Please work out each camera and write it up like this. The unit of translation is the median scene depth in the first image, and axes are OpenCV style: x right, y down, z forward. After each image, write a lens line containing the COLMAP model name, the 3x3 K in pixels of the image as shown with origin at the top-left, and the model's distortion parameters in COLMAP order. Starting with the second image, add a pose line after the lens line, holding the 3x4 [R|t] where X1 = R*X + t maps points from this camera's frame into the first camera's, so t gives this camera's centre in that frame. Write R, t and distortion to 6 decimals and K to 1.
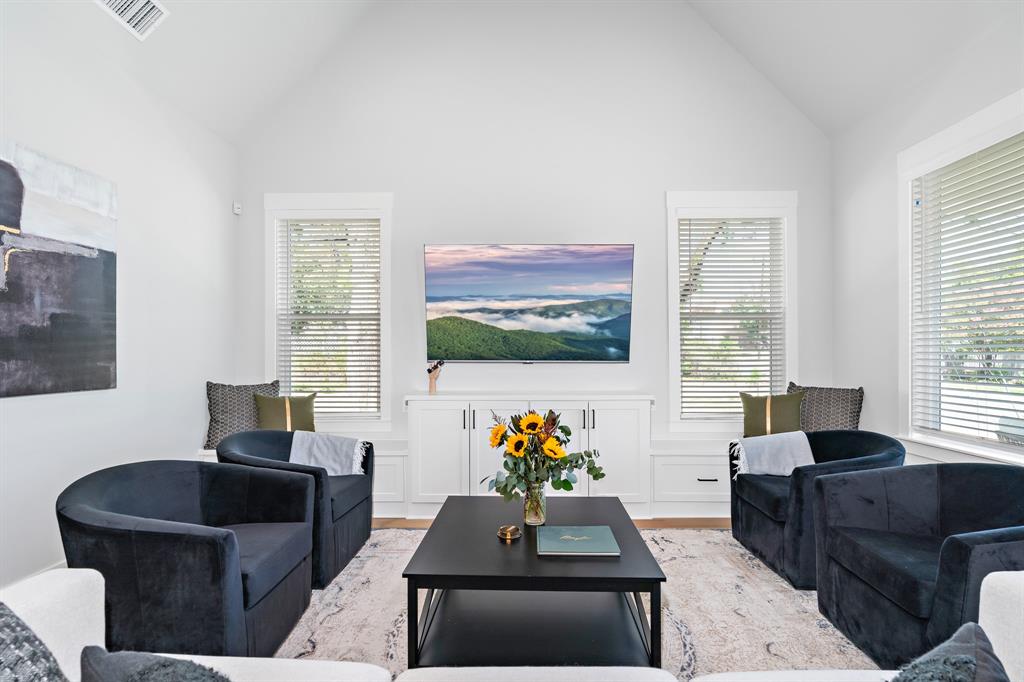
lens RADIAL K [[472.4, 0, 515.2], [0, 472.4, 353.9], [0, 0, 1]] dist [-0.003098, 0.000486]
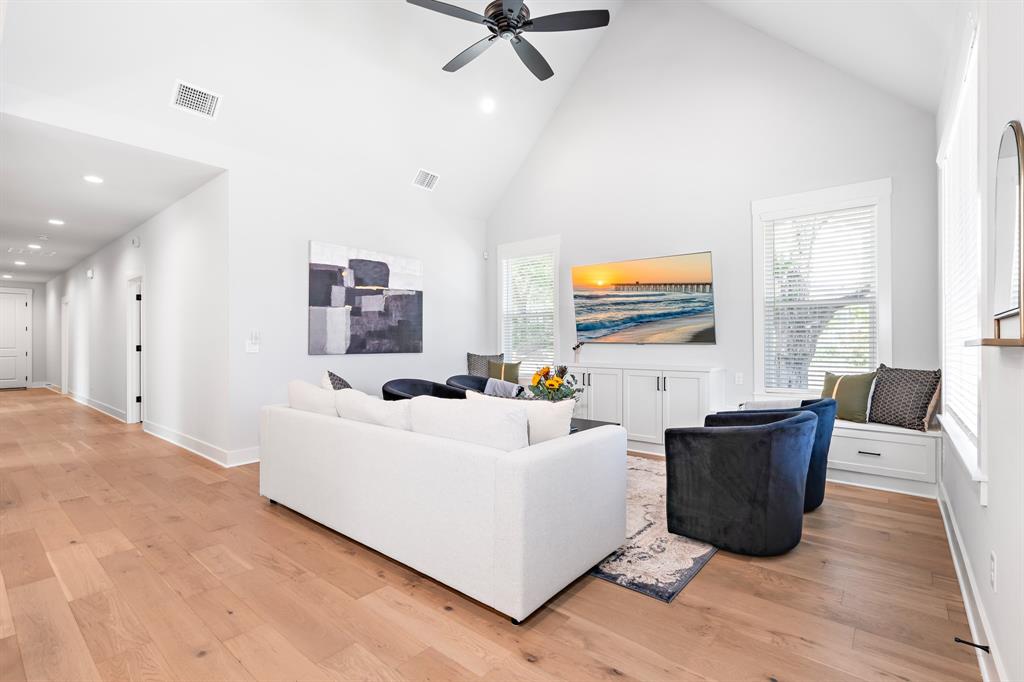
lens RADIAL K [[472.4, 0, 505.3], [0, 472.4, 338.1], [0, 0, 1]] dist [-0.003098, 0.000486]
pose [[0.772697, -0.002835, -0.634769, 0.851897], [-0.003593, 0.999954, -0.008838, 0.022799], [0.634765, 0.009110, 0.772651, -0.456316]]
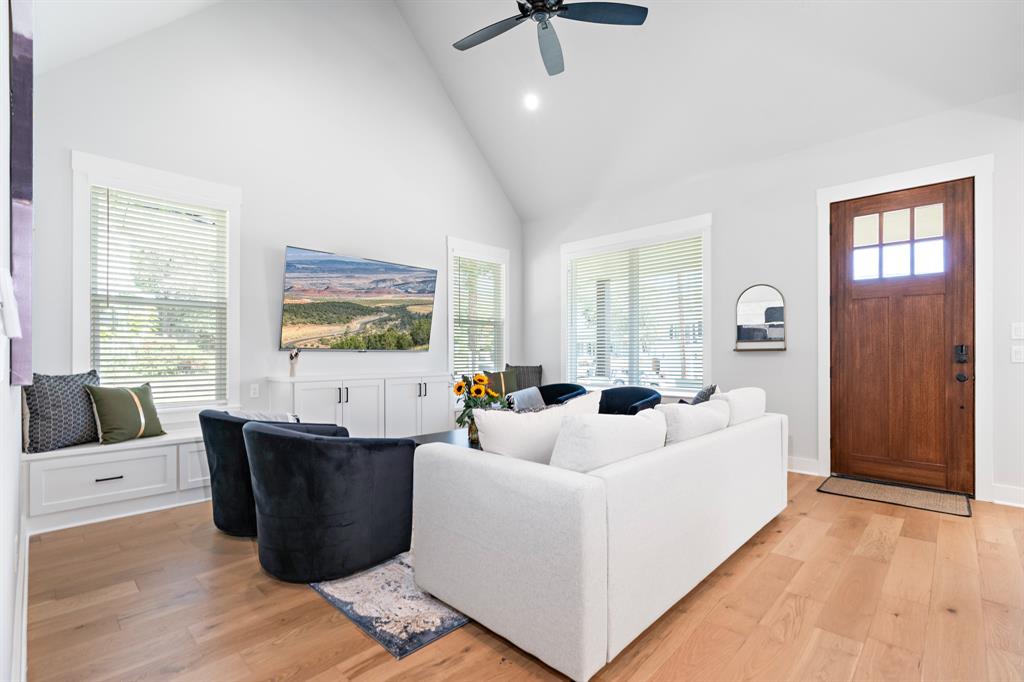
lens RADIAL K [[472.4, 0, 513.7], [0, 472.4, 350.6], [0, 0, 1]] dist [-0.003098, 0.000486]
pose [[0.678572, 0.005874, 0.734511, -0.888206], [0.002967, 0.999938, -0.010738, 0.044706], [-0.734528, 0.009466, 0.678512, -0.218514]]
